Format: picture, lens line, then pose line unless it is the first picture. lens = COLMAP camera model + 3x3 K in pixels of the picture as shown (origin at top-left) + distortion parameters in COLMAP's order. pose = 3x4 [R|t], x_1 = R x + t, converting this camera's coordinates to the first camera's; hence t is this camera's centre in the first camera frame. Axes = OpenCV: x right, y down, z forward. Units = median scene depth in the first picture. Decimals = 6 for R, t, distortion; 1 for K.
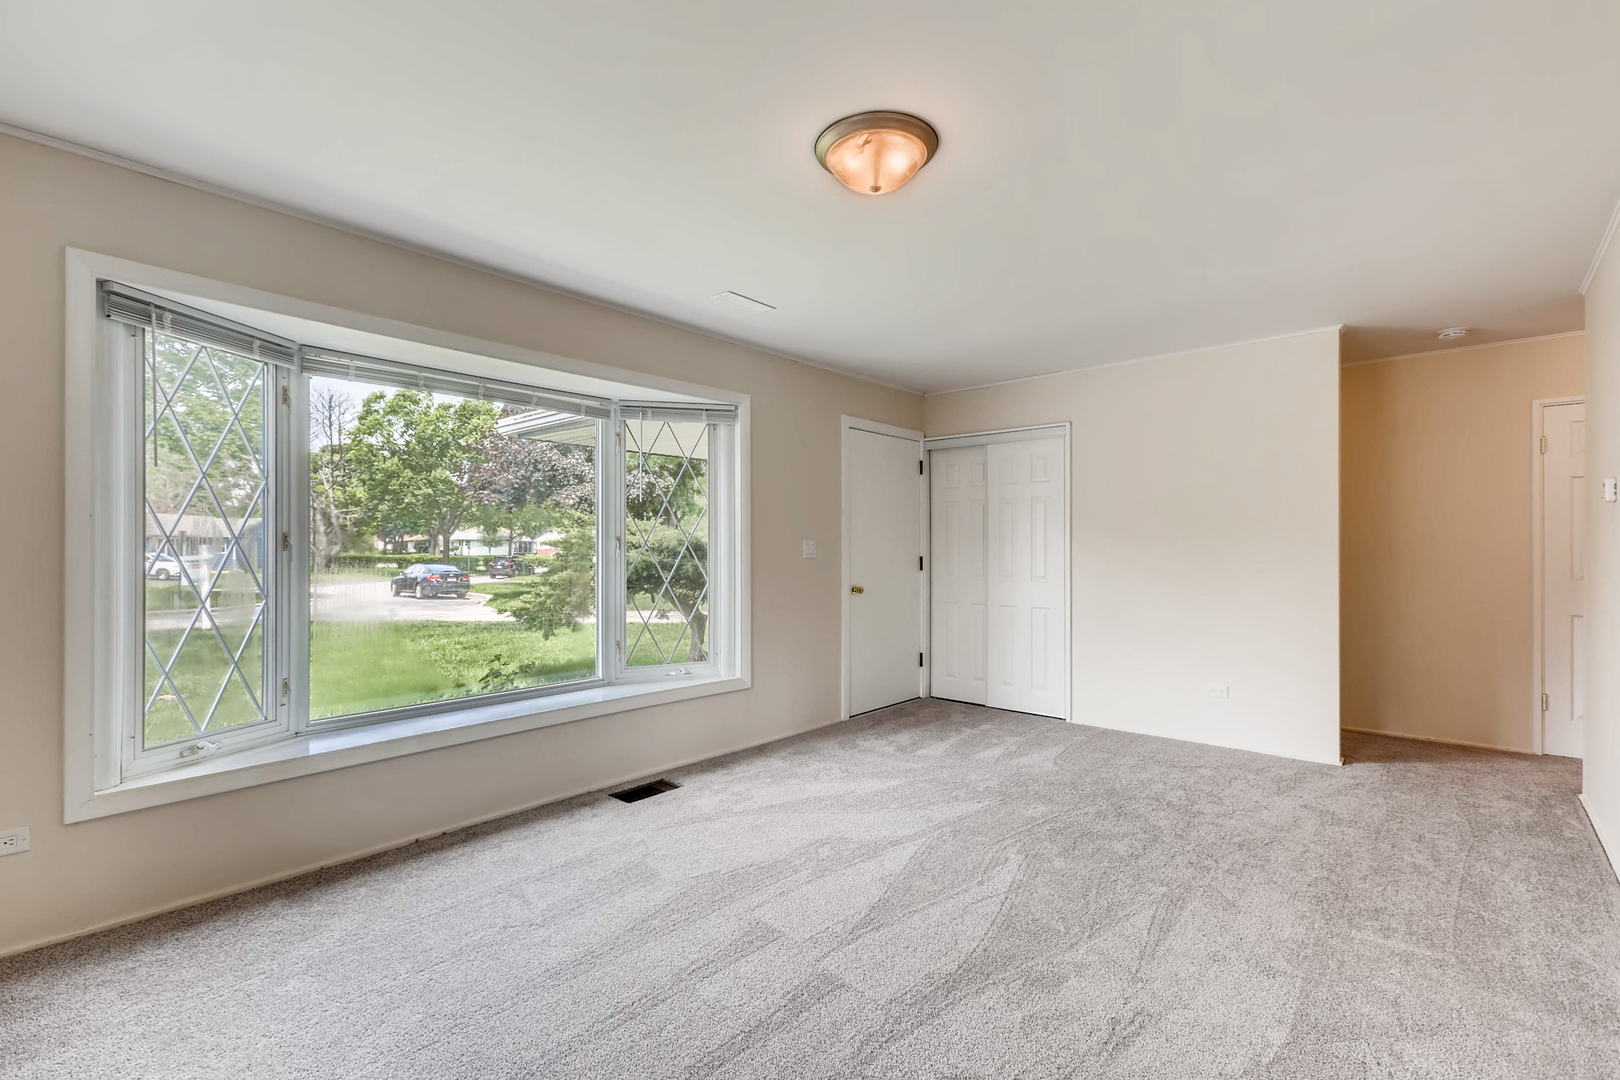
lens RADIAL K [[735.2, 0, 814.6], [0, 735.2, 540.9], [0, 0, 1]] dist [0.002793, 0.000139]
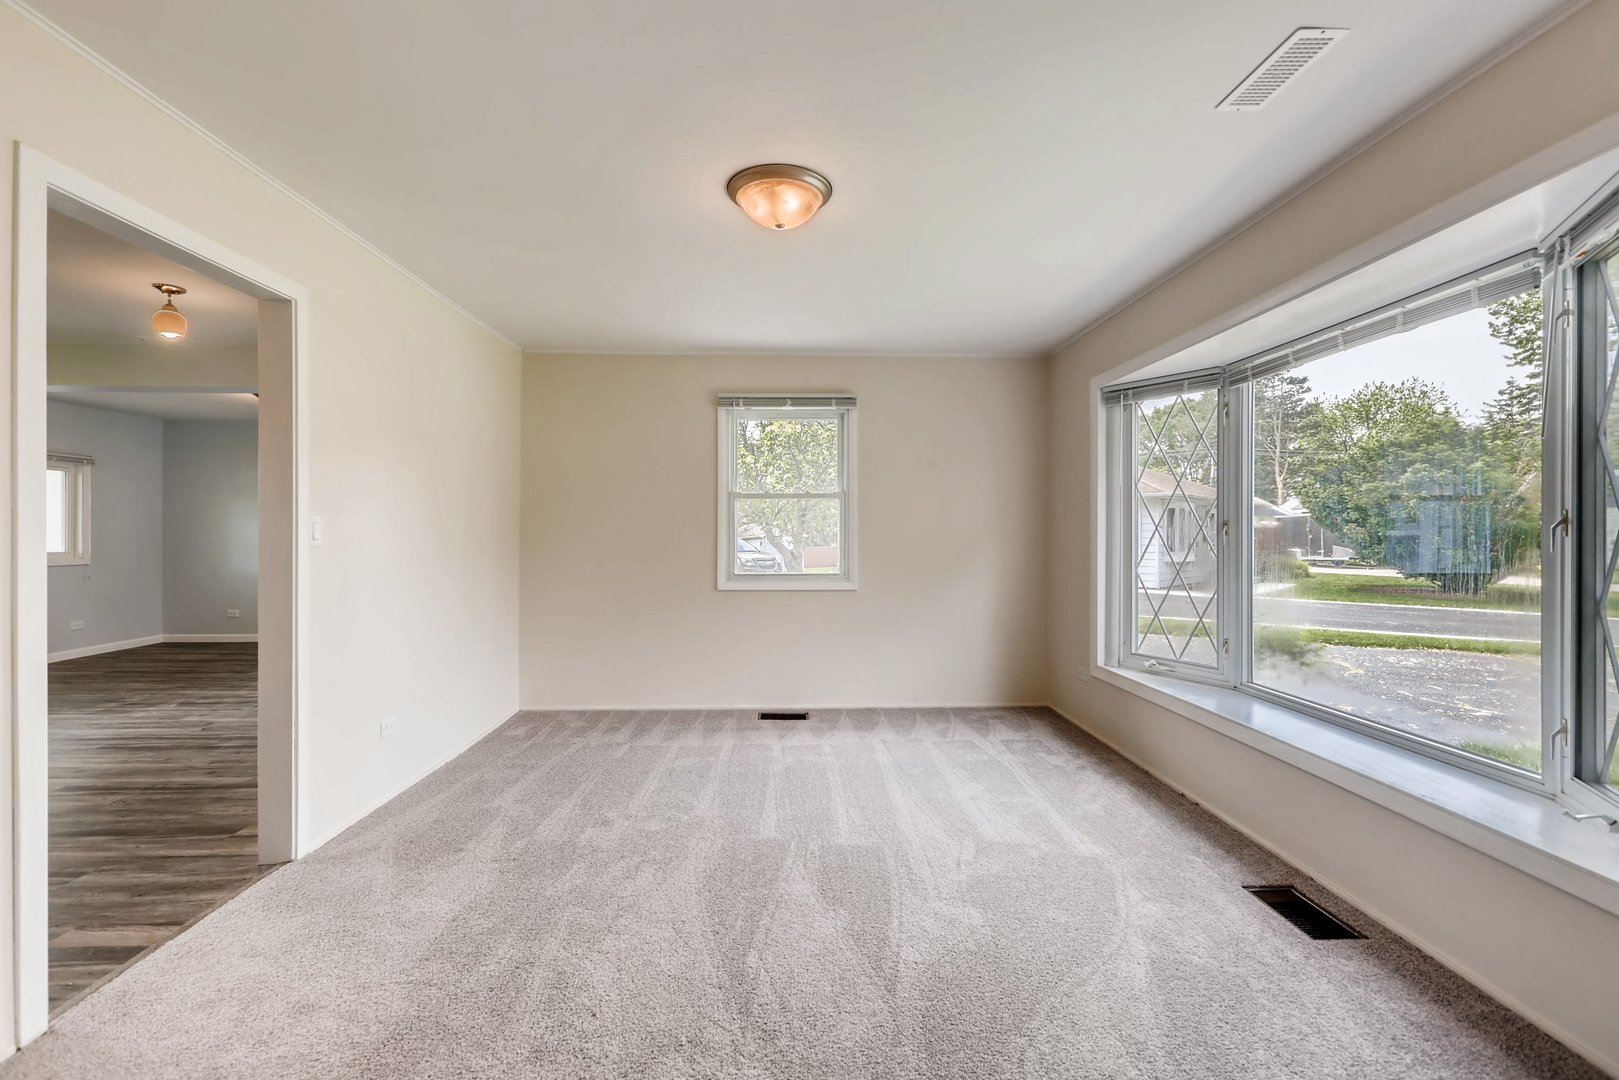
lens RADIAL K [[734.7, 0, 814.3], [0, 734.7, 539.0], [0, 0, 1]] dist [0.002793, 0.000139]
pose [[-0.727634, -0.008628, -0.685911, 0.365471], [-0.010180, 0.999947, -0.001780, 0.020197], [0.685890, 0.005687, -0.727683, 0.846512]]
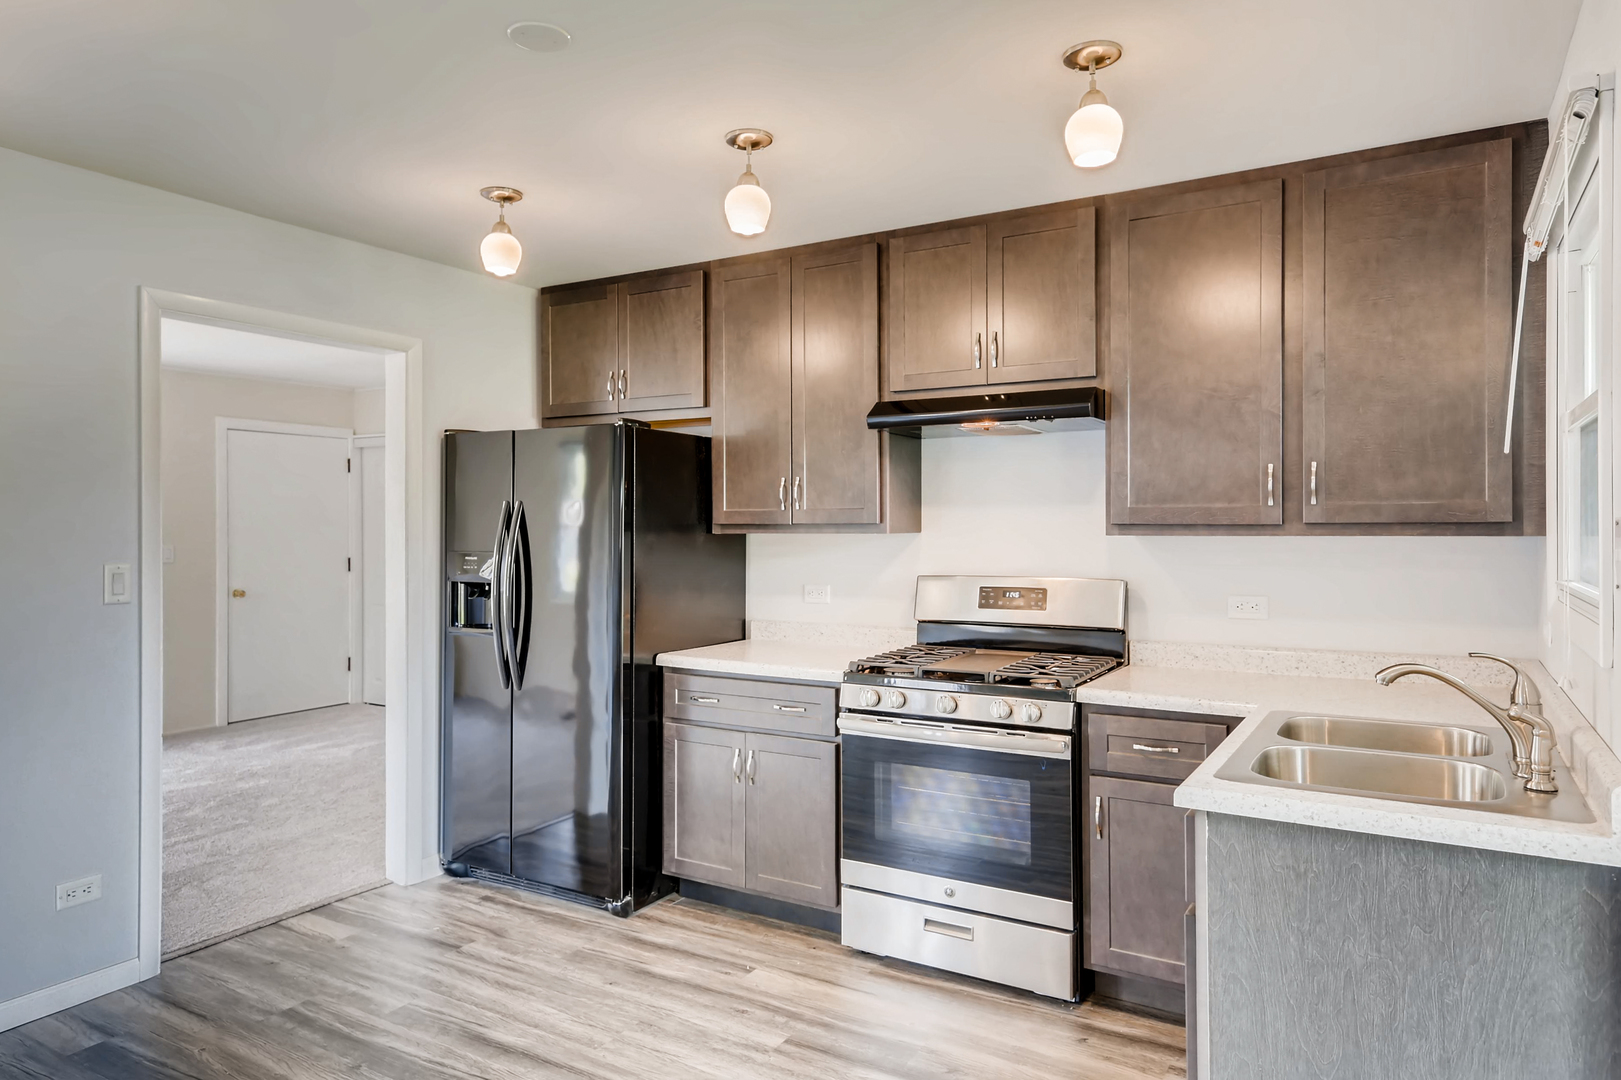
lens RADIAL K [[1031.9, 0, 807.7], [0, 1031.9, 533.9], [0, 0, 1]] dist [0.021496, 0.000598]
pose [[0.984813, -0.009024, 0.173384, 0.575473], [0.008144, 0.999950, 0.005784, -0.015491], [-0.173428, -0.004284, 0.984837, -0.510661]]
